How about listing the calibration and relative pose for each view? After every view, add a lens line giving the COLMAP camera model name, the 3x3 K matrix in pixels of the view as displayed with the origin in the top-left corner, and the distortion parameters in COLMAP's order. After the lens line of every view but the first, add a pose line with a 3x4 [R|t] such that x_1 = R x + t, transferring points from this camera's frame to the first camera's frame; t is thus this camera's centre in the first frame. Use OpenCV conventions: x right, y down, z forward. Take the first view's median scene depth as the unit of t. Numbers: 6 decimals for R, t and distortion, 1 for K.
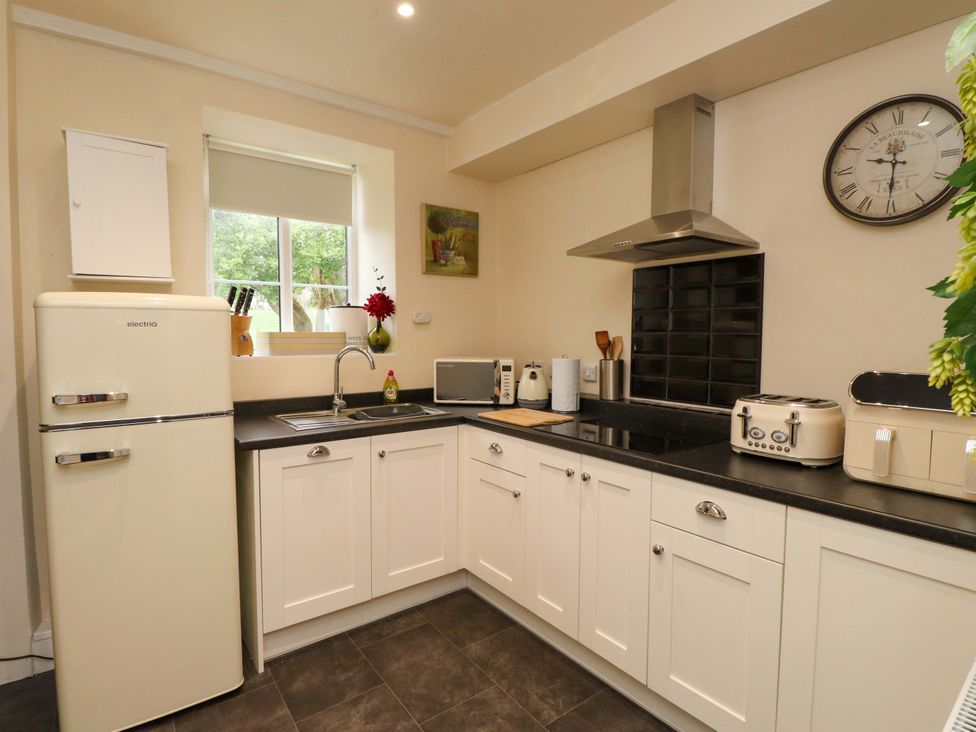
lens RADIAL K [[506.1, 0, 476.4], [0, 506.1, 362.3], [0, 0, 1]] dist [0.004057, -0.014542]
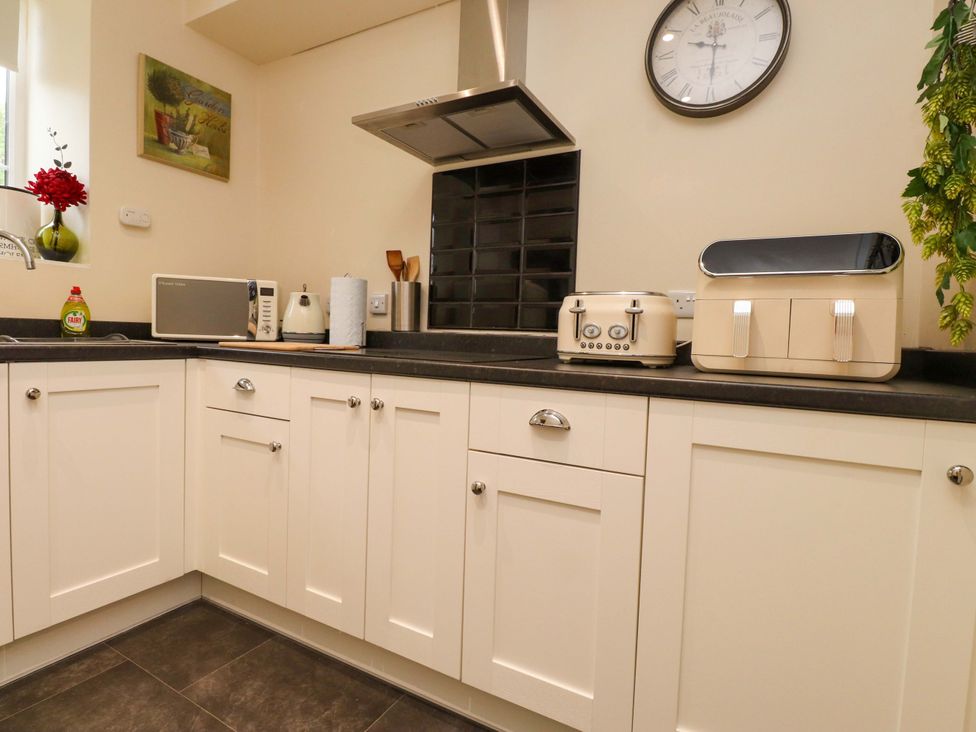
lens RADIAL K [[506.1, 0, 476.4], [0, 506.1, 362.3], [0, 0, 1]] dist [0.004057, -0.014542]
pose [[0.910024, 0.008446, 0.414469, 0.039252], [-0.009084, 0.999959, -0.000433, 0.134854], [-0.414456, -0.003371, 0.910063, 0.242873]]
